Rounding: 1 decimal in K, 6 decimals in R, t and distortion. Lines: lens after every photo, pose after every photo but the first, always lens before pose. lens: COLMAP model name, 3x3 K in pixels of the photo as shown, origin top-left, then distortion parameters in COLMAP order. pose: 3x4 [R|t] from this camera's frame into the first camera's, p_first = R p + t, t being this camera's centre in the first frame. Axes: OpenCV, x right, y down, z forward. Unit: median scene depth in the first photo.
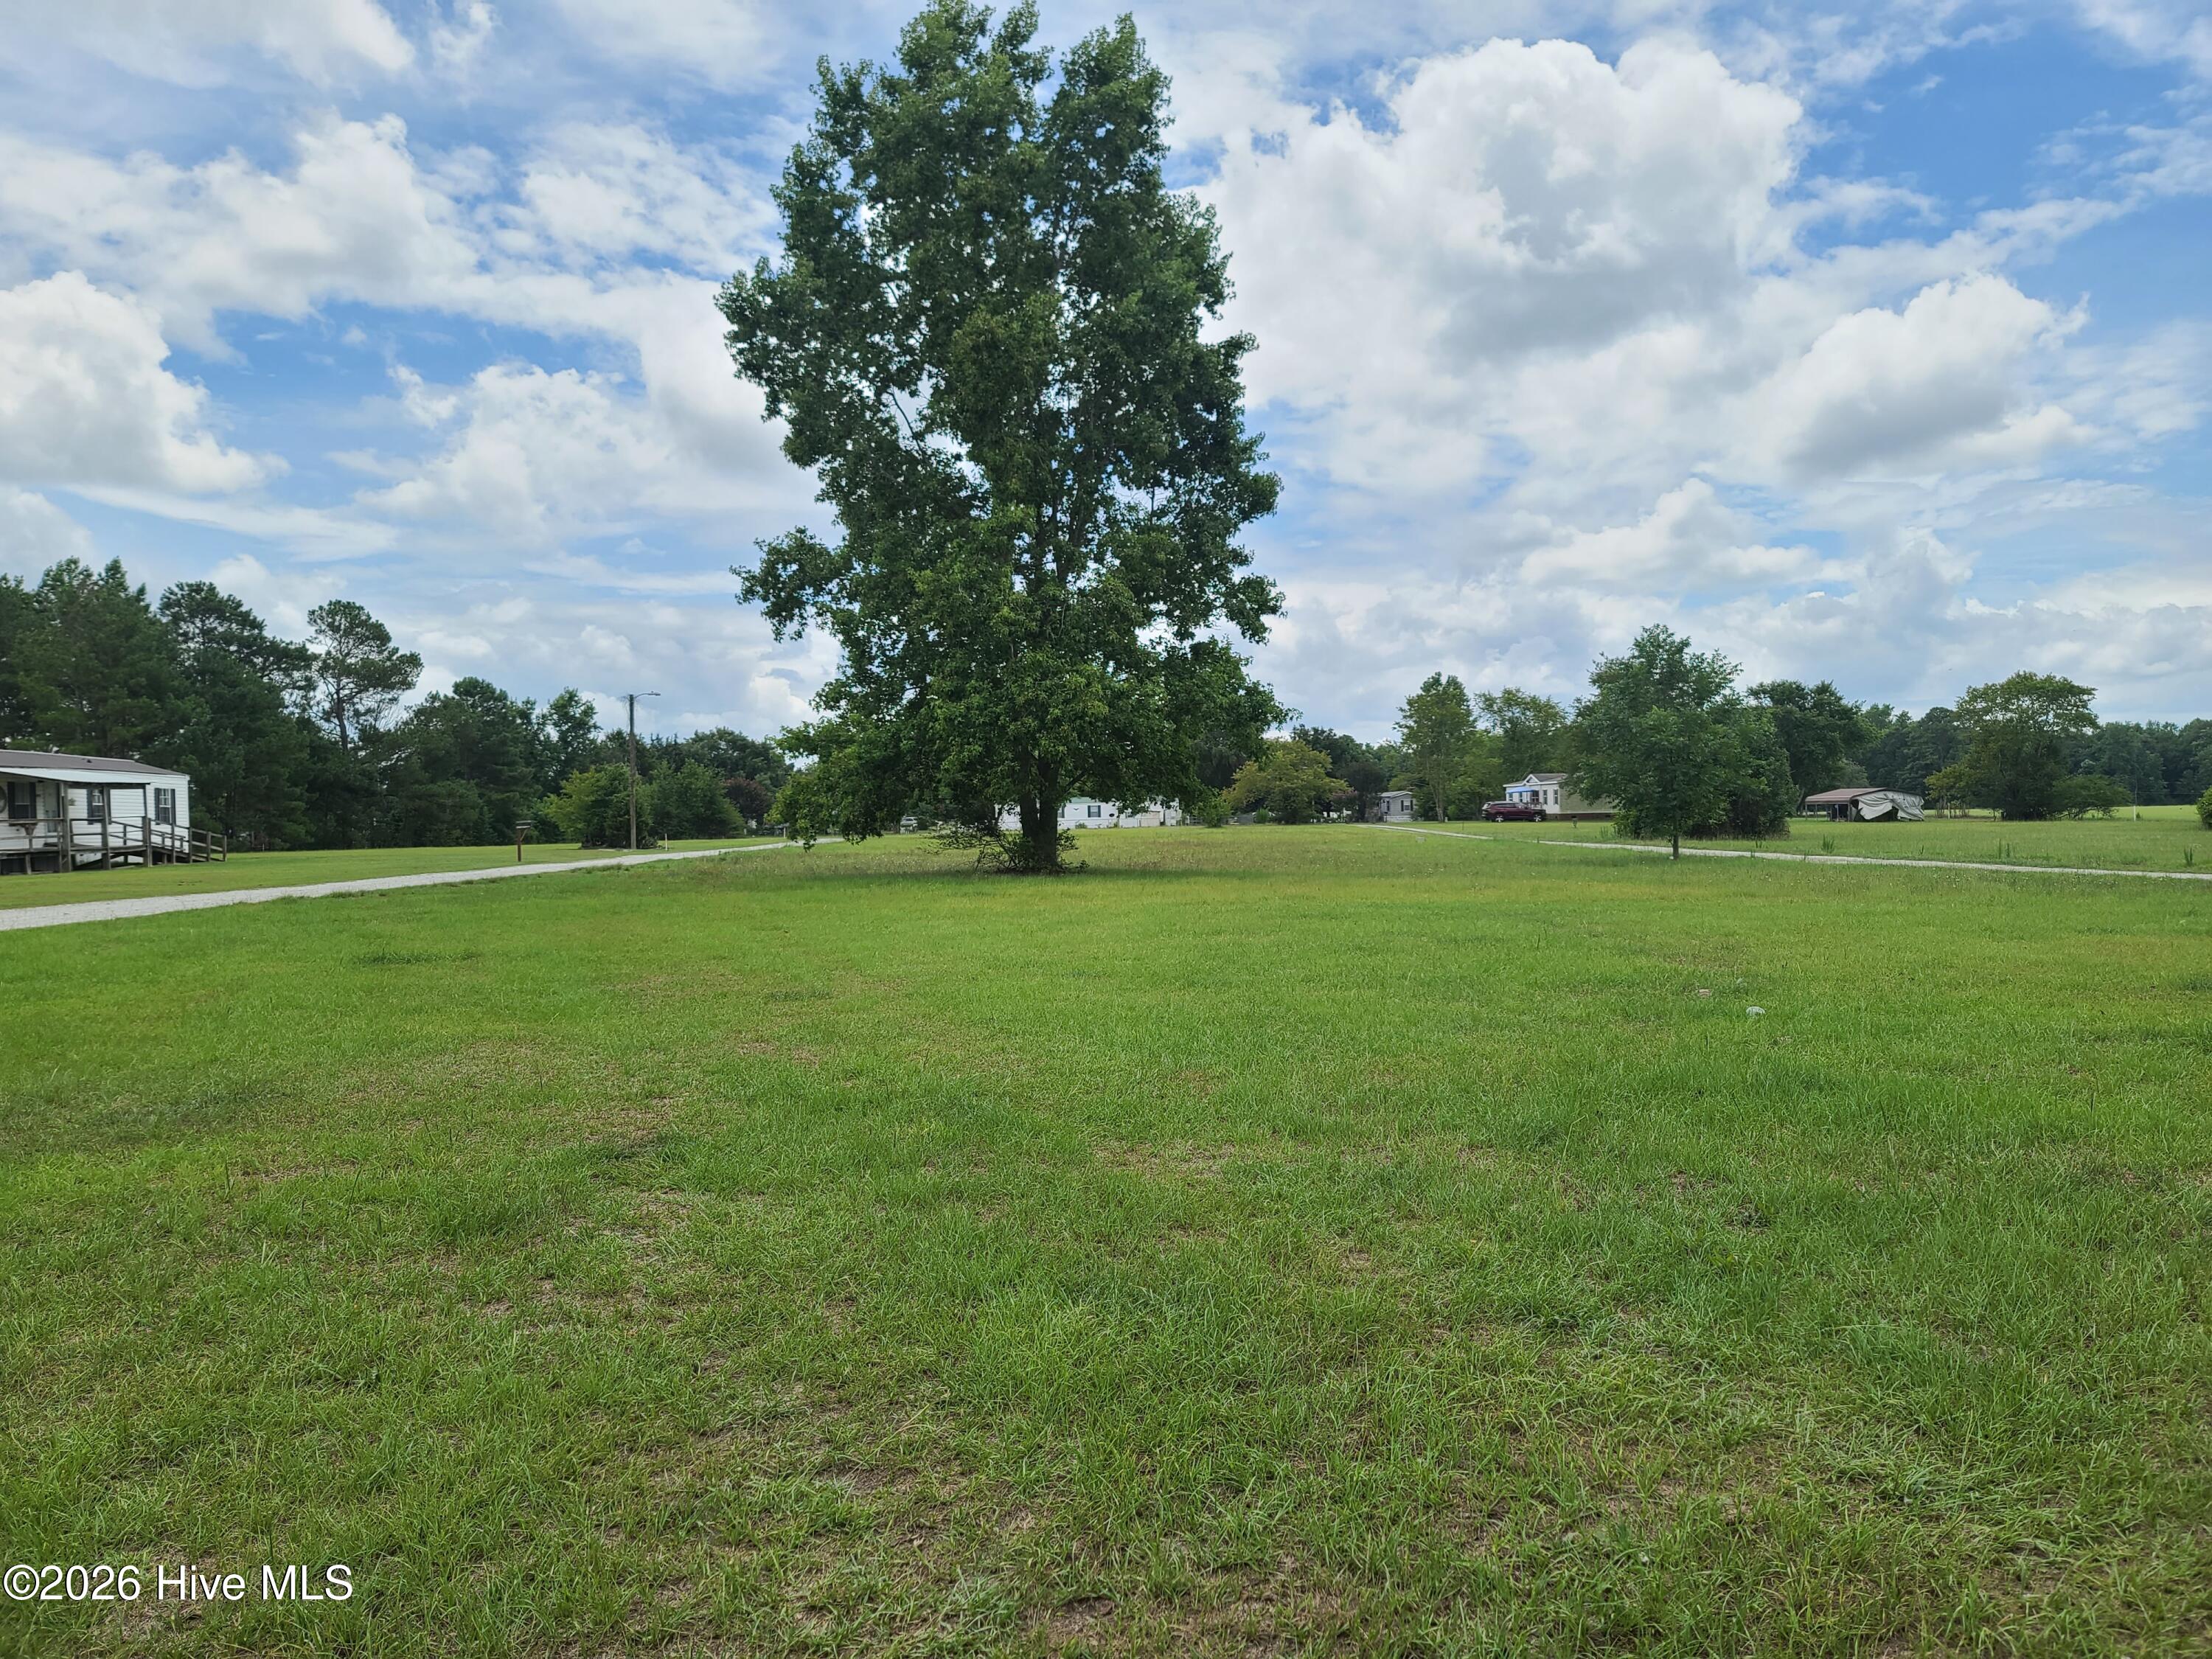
lens RADIAL K [[1643.8, 0, 944.7], [0, 1643.8, 807.3], [0, 0, 1]] dist [0.084625, -0.075343]
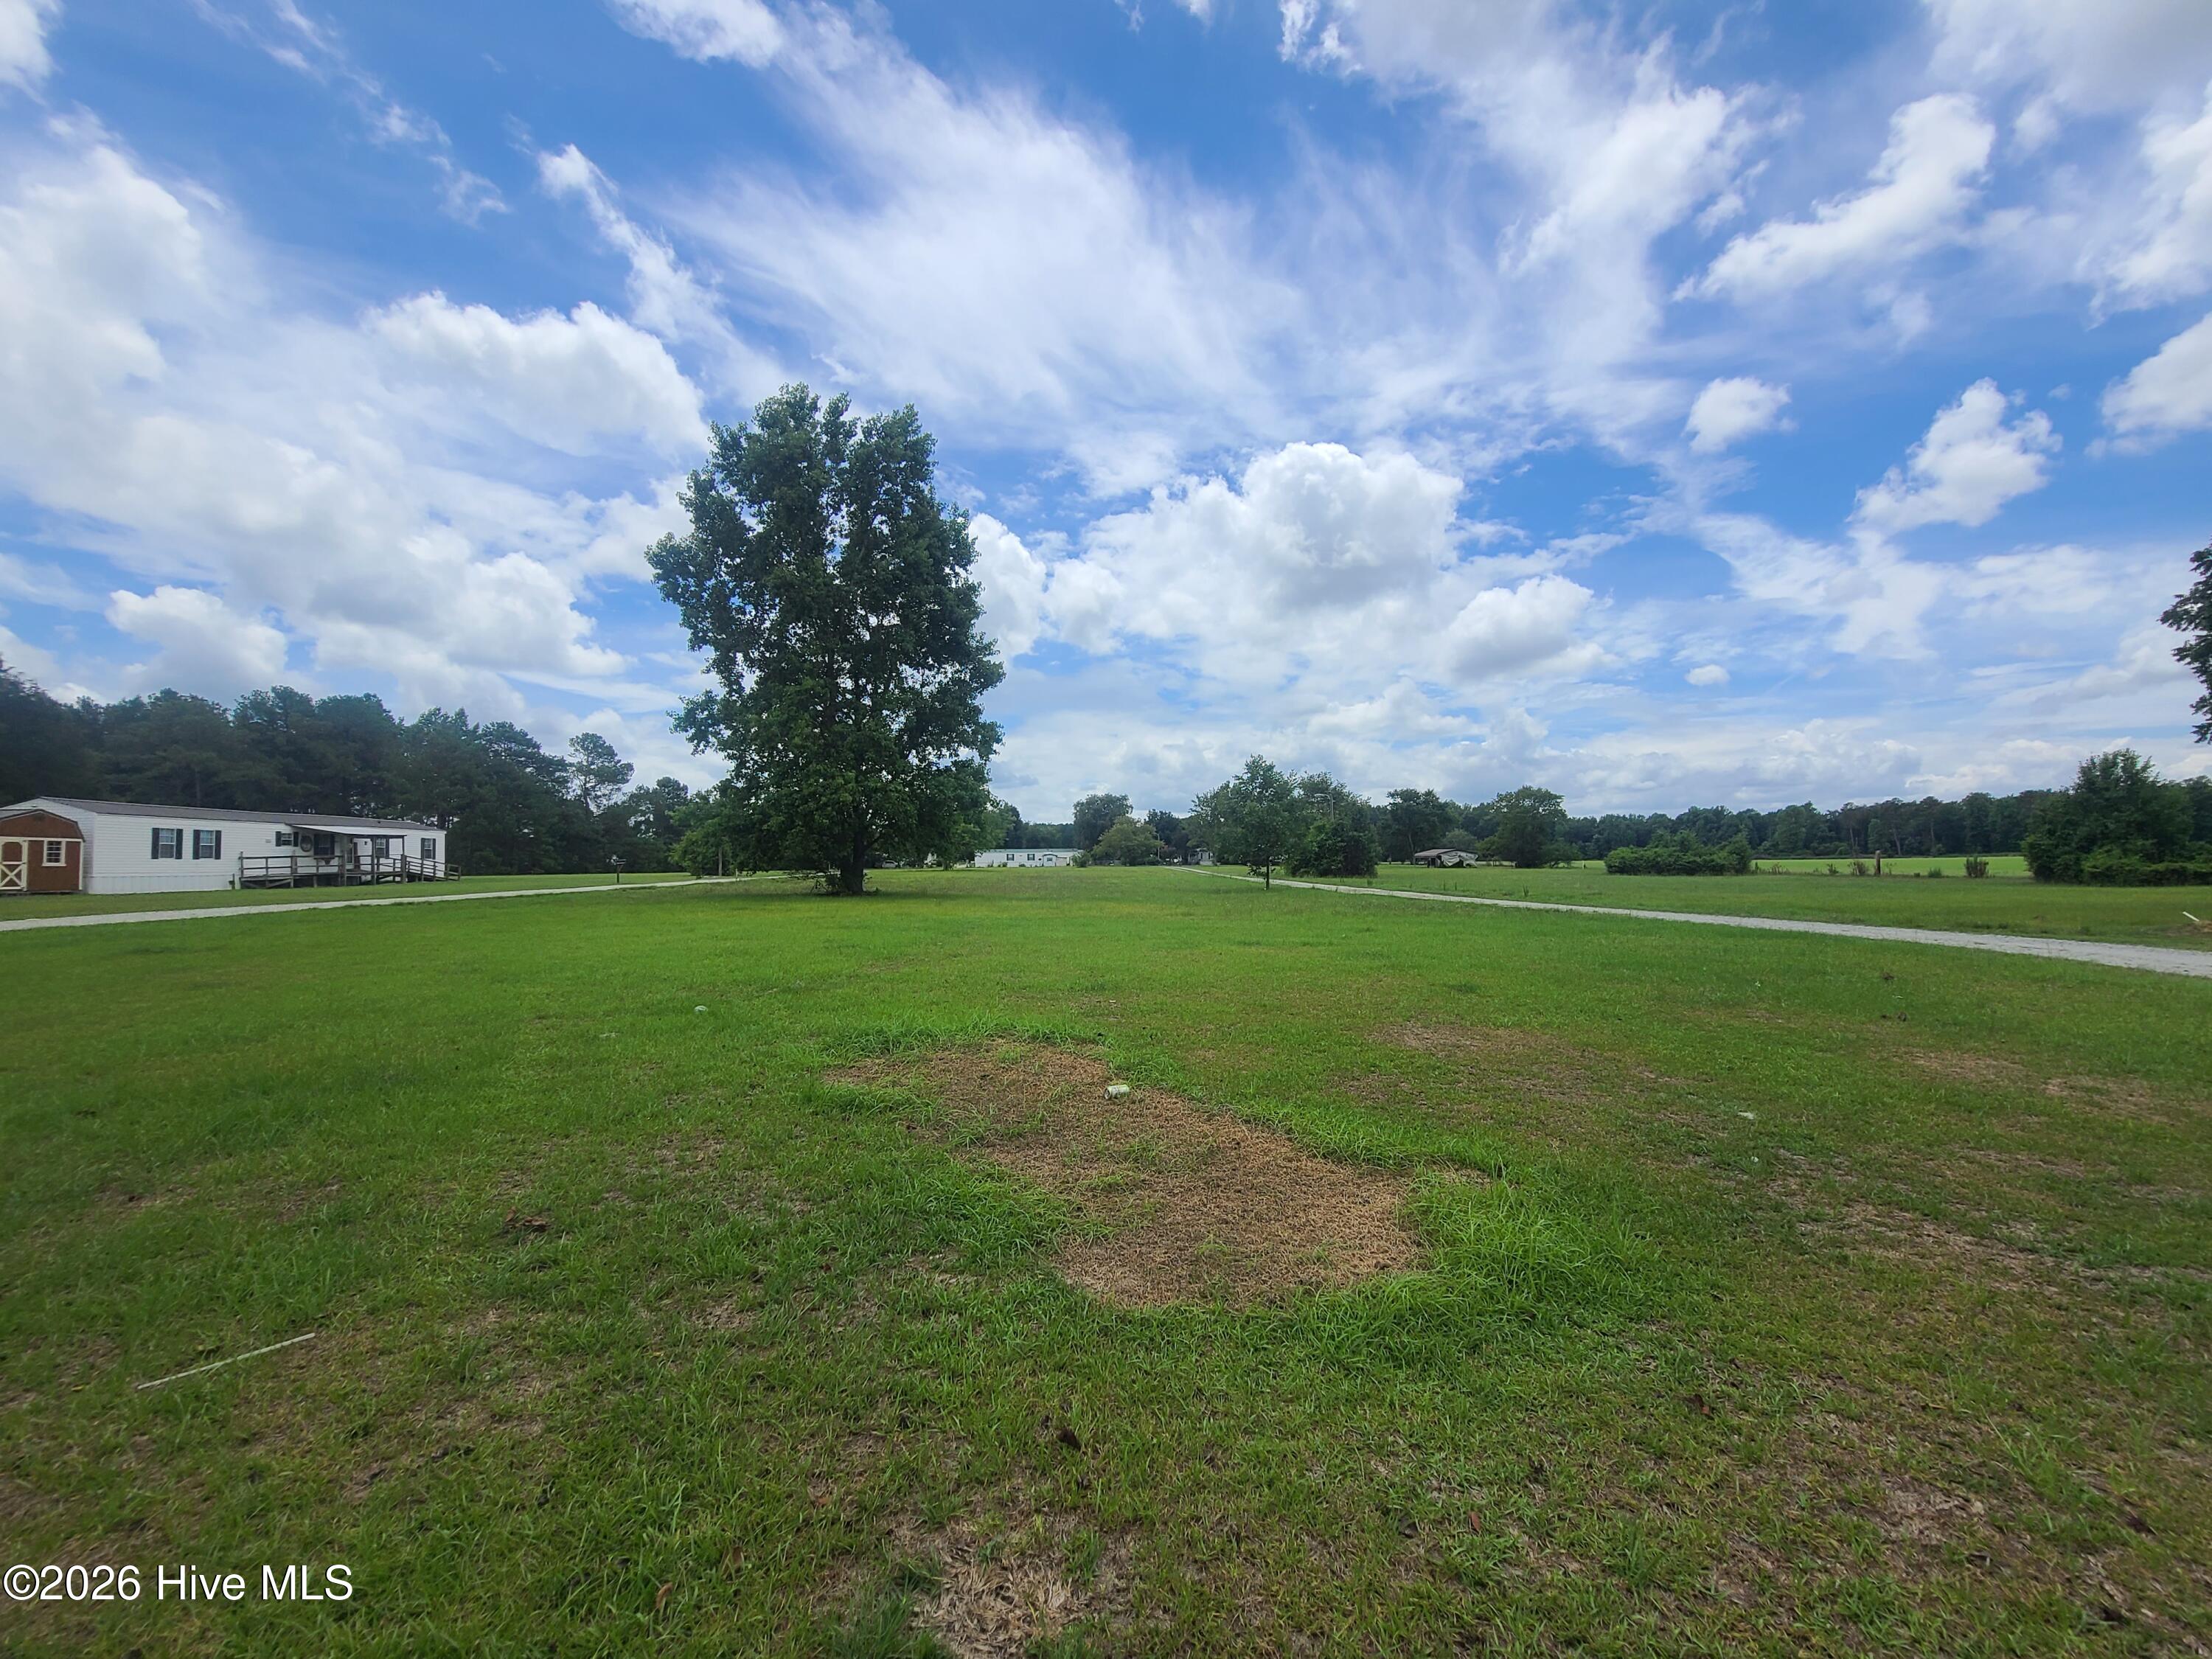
lens RADIAL K [[899.4, 0, 1106.1], [0, 899.4, 816.6], [0, 0, 1]] dist [-0.002738, -0.000802]
pose [[0.999835, 0.012490, 0.013218, 0.152797], [-0.011953, 0.999129, -0.039985, -0.003291], [-0.013705, 0.039820, 0.999113, 0.036567]]
